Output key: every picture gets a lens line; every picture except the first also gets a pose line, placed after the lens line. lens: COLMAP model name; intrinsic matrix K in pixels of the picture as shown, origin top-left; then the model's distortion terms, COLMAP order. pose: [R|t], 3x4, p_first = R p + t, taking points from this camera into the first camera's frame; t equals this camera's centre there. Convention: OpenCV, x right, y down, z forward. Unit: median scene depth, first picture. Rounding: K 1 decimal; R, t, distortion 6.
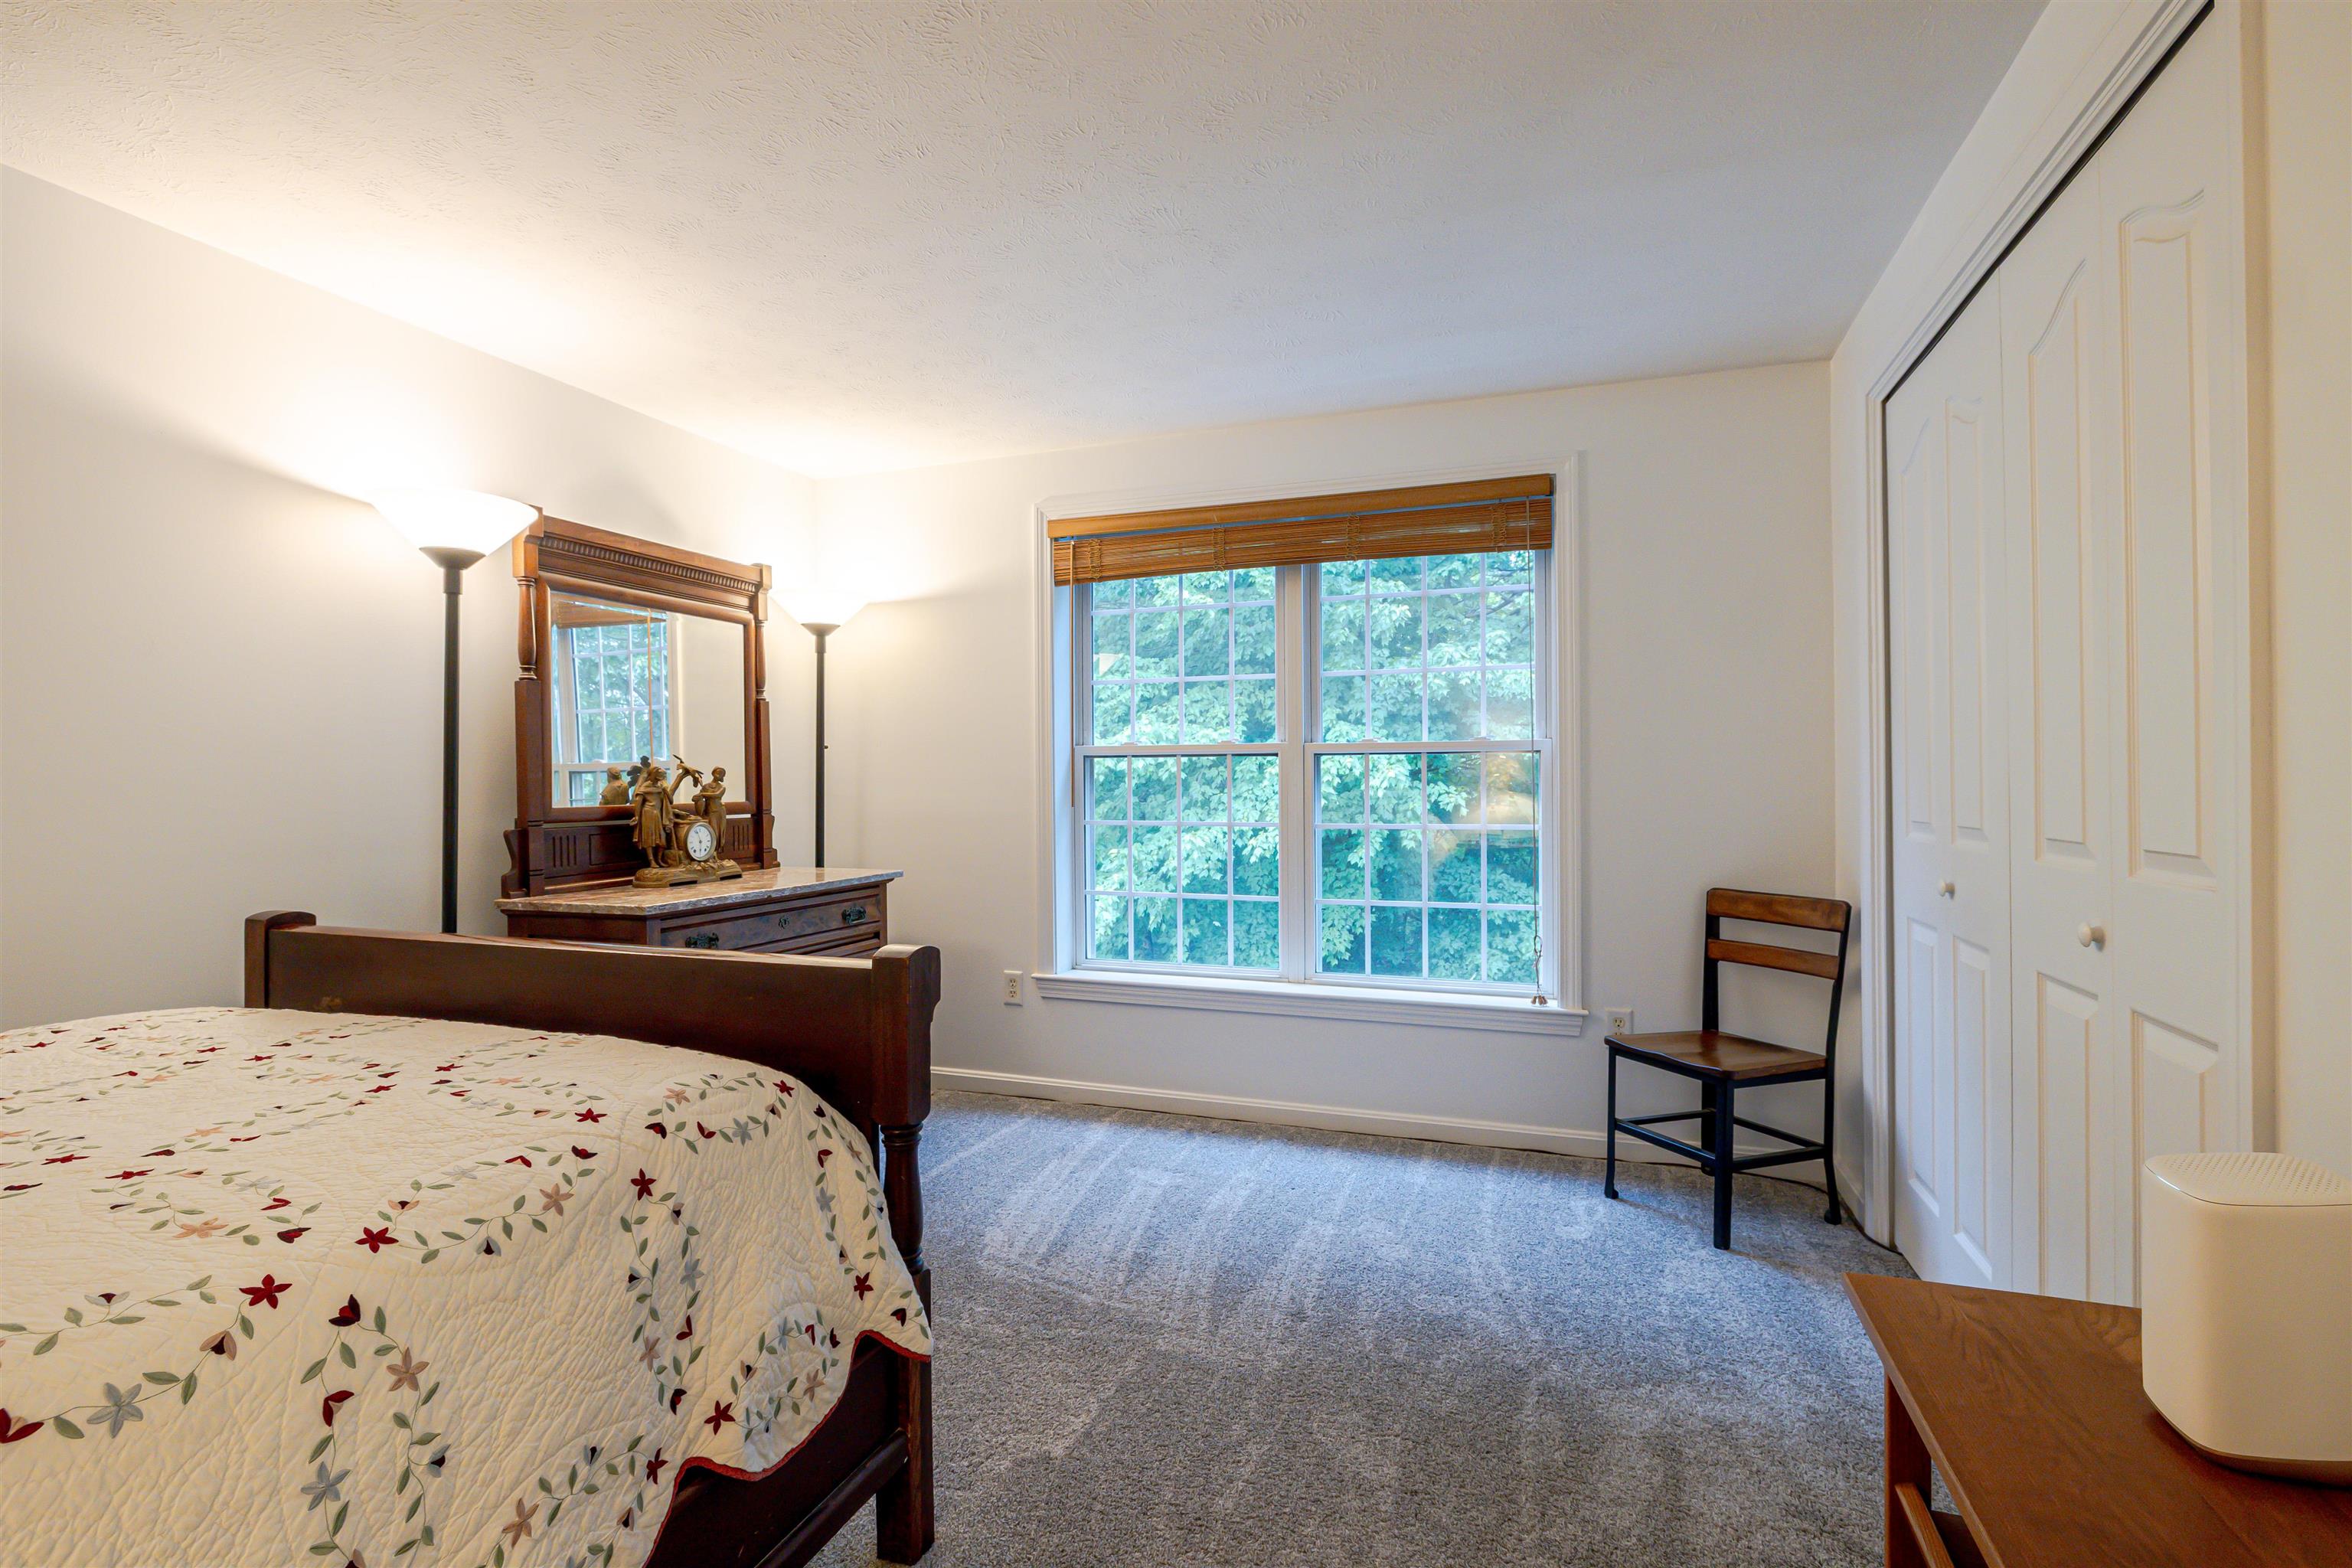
lens RADIAL K [[1117.8, 0, 1200.3], [0, 1117.8, 777.1], [0, 0, 1]] dist [-0.008709, 0.002883]
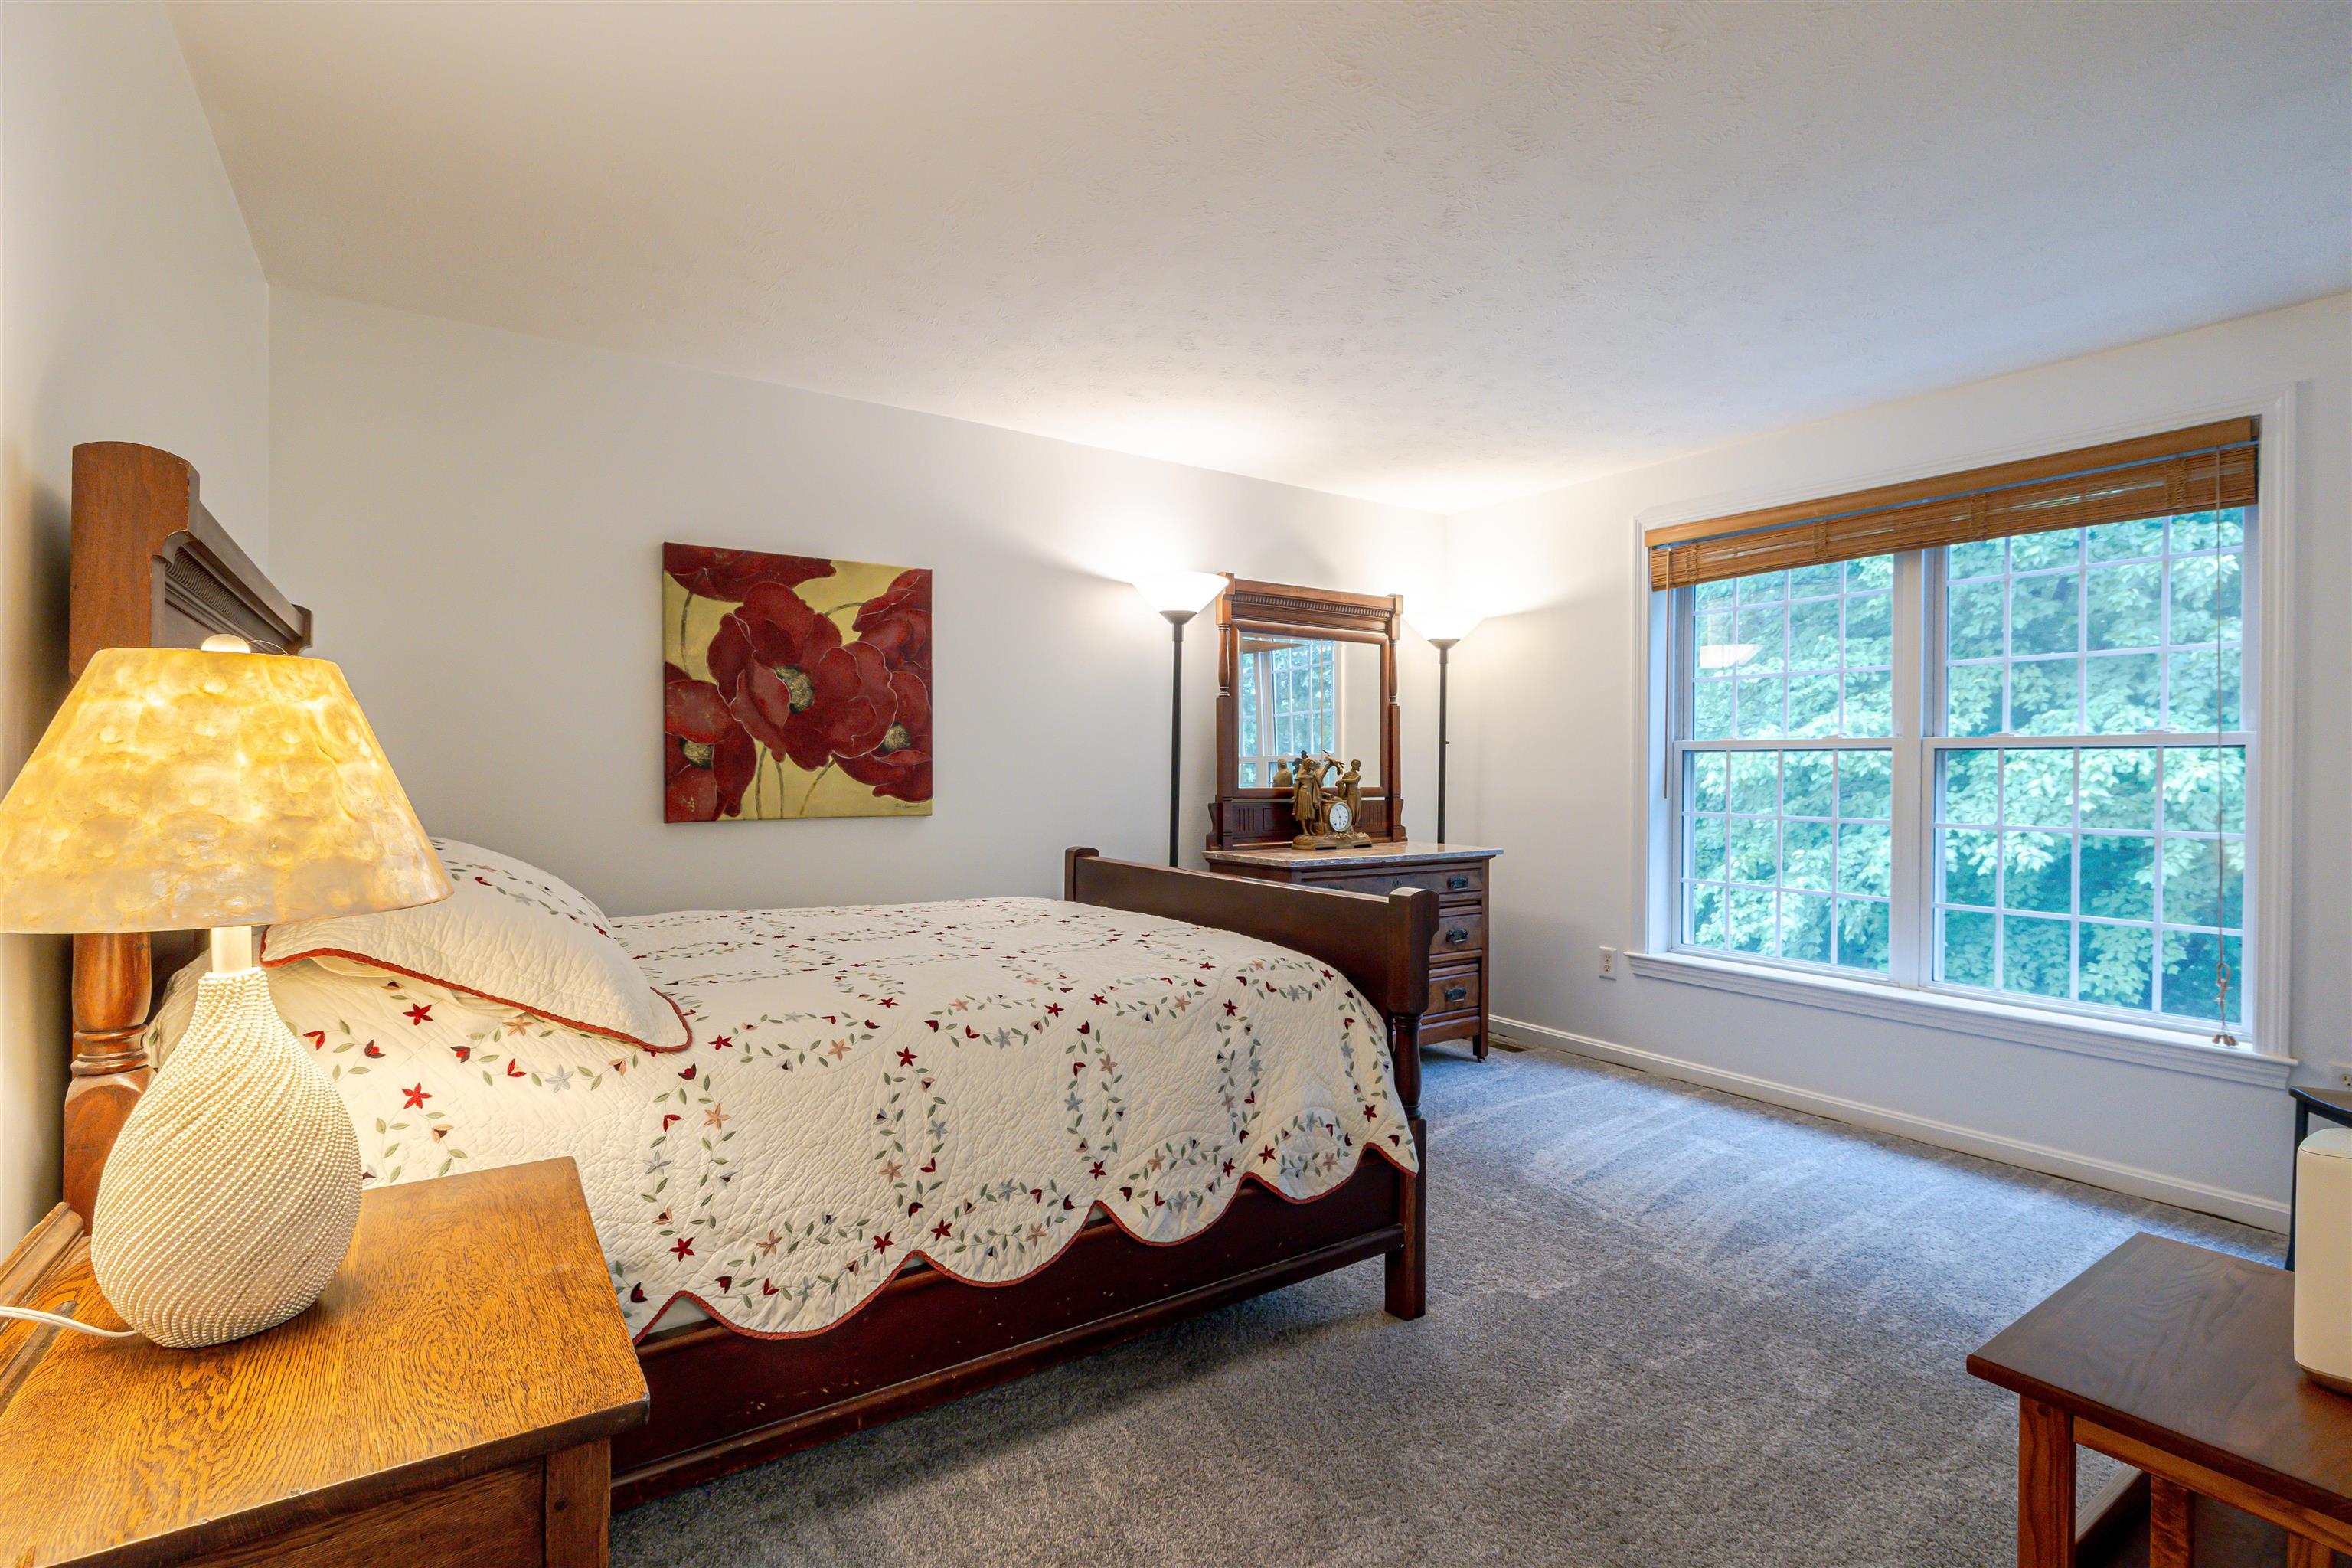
lens RADIAL K [[1117.8, 0, 1173.4], [0, 1117.8, 778.4], [0, 0, 1]] dist [-0.008709, 0.002883]
pose [[0.806096, 0.016403, -0.591558, 0.181690], [-0.010903, 0.999858, 0.012867, -0.001581], [0.591684, -0.003922, 0.806160, -0.177029]]
